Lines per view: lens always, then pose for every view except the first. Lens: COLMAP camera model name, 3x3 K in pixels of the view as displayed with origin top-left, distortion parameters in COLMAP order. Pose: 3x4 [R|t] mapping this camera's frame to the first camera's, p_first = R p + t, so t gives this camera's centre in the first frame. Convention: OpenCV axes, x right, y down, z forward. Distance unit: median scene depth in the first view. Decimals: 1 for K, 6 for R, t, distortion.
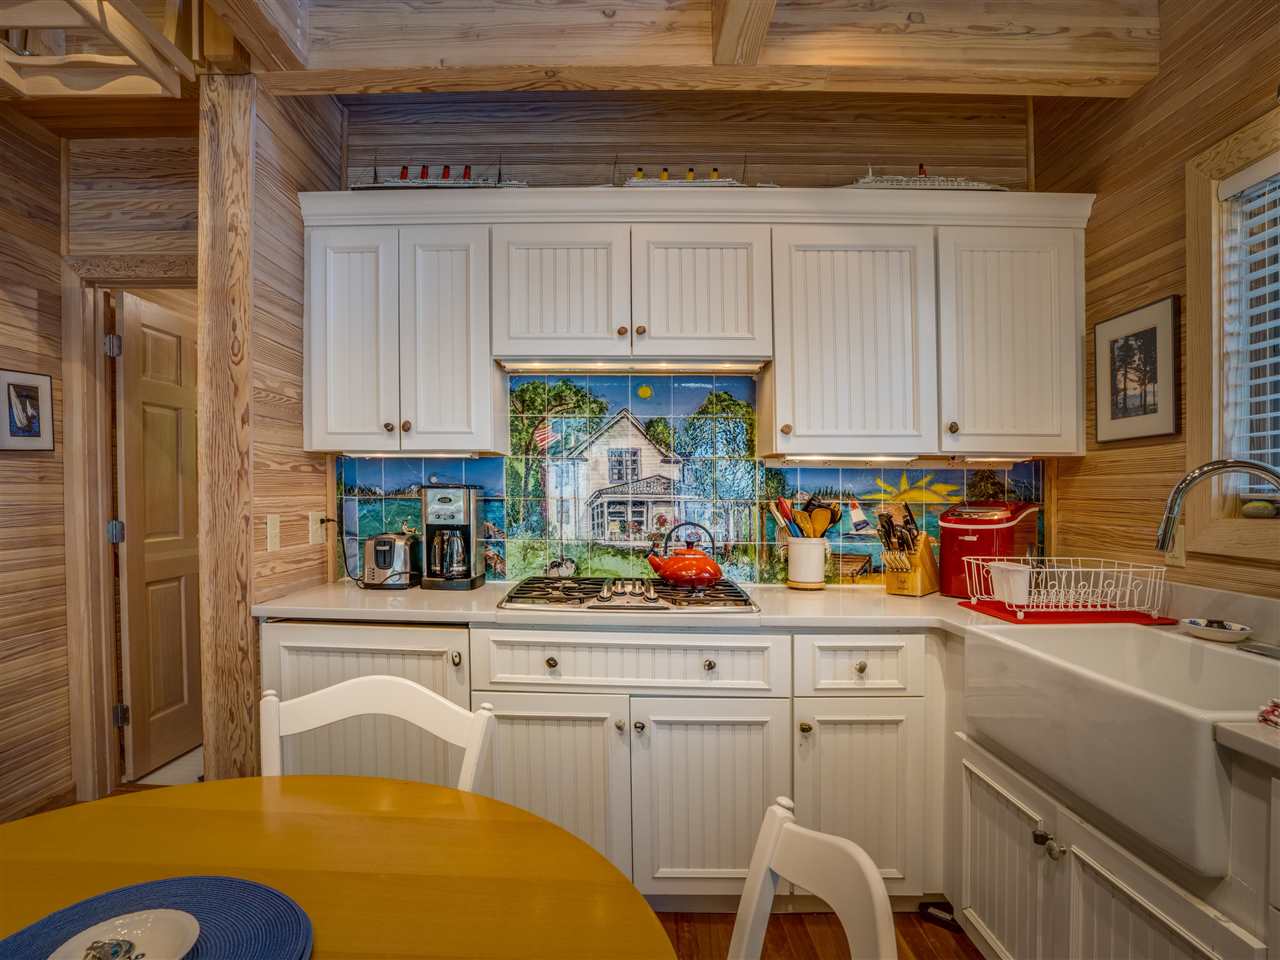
lens RADIAL K [[699.0, 0, 605.9], [0, 699.0, 477.3], [0, 0, 1]] dist [-0.063726, 0.019482]
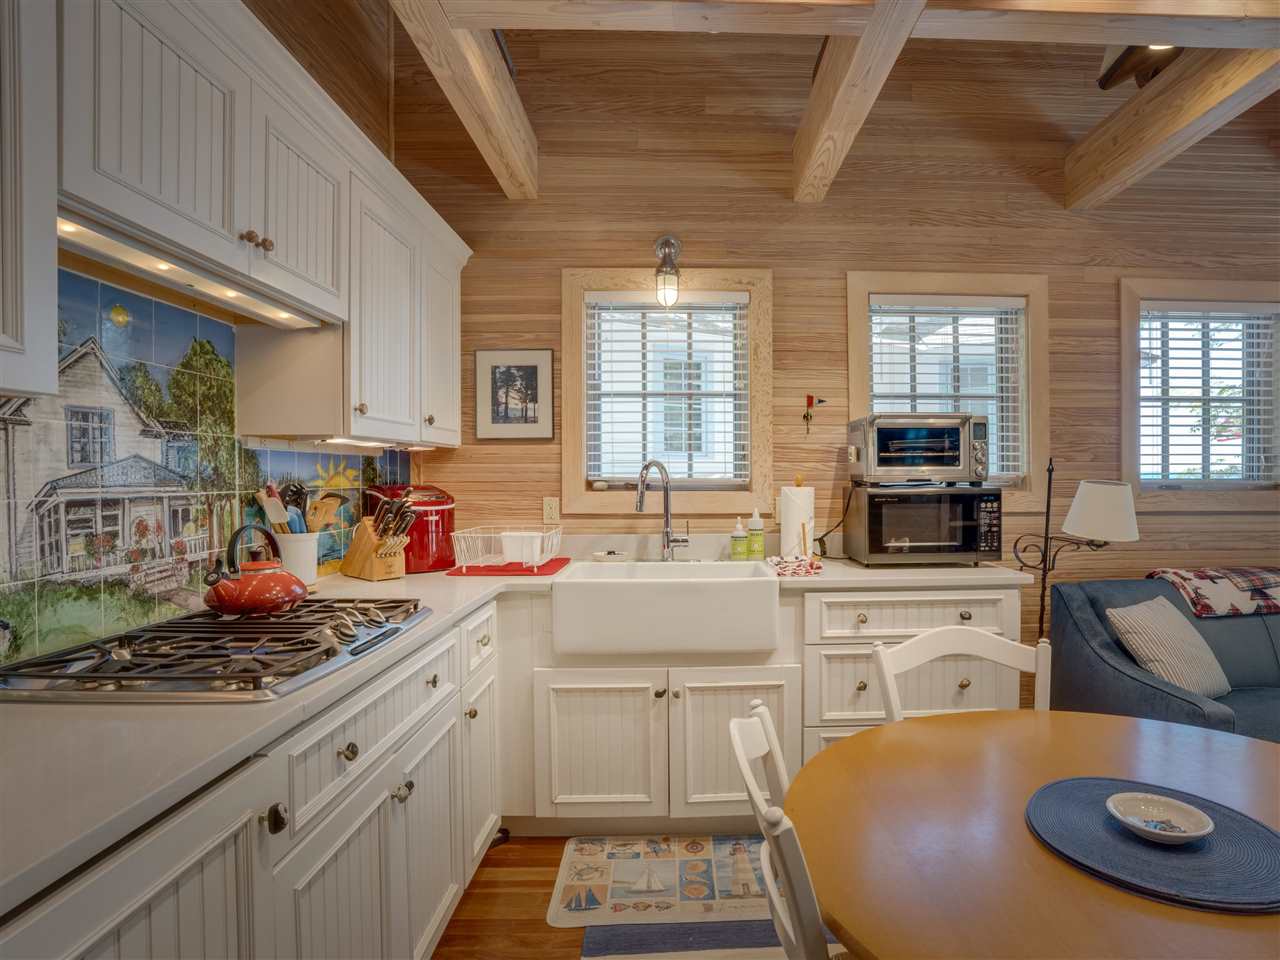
lens RADIAL K [[695.0, 0, 683.8], [0, 695.0, 485.0], [0, 0, 1]] dist [-0.065312, 0.033707]
pose [[-0.035196, -0.022258, 0.999133, -0.590062], [-0.018146, 0.999601, 0.021629, 0.001522], [-0.999216, -0.017369, -0.035586, 0.587522]]
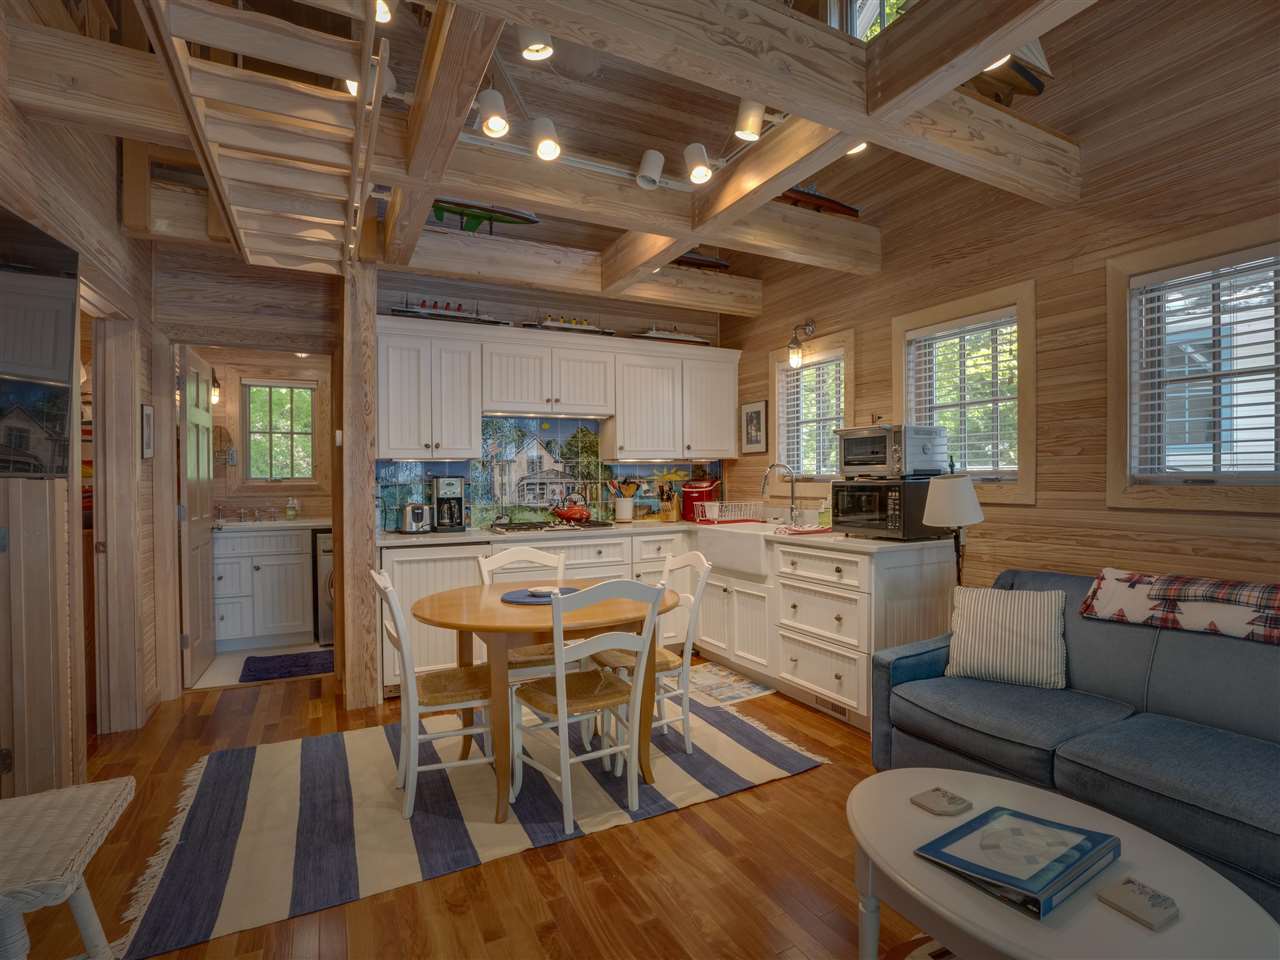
lens RADIAL K [[653.4, 0, 704.6], [0, 653.4, 478.8], [0, 0, 1]] dist [0.000587, 0.000141]
pose [[0.852183, -0.021476, 0.522803, -0.563291], [0.008616, 0.999598, 0.027018, -0.023391], [-0.523173, -0.018520, 0.852025, -0.846441]]
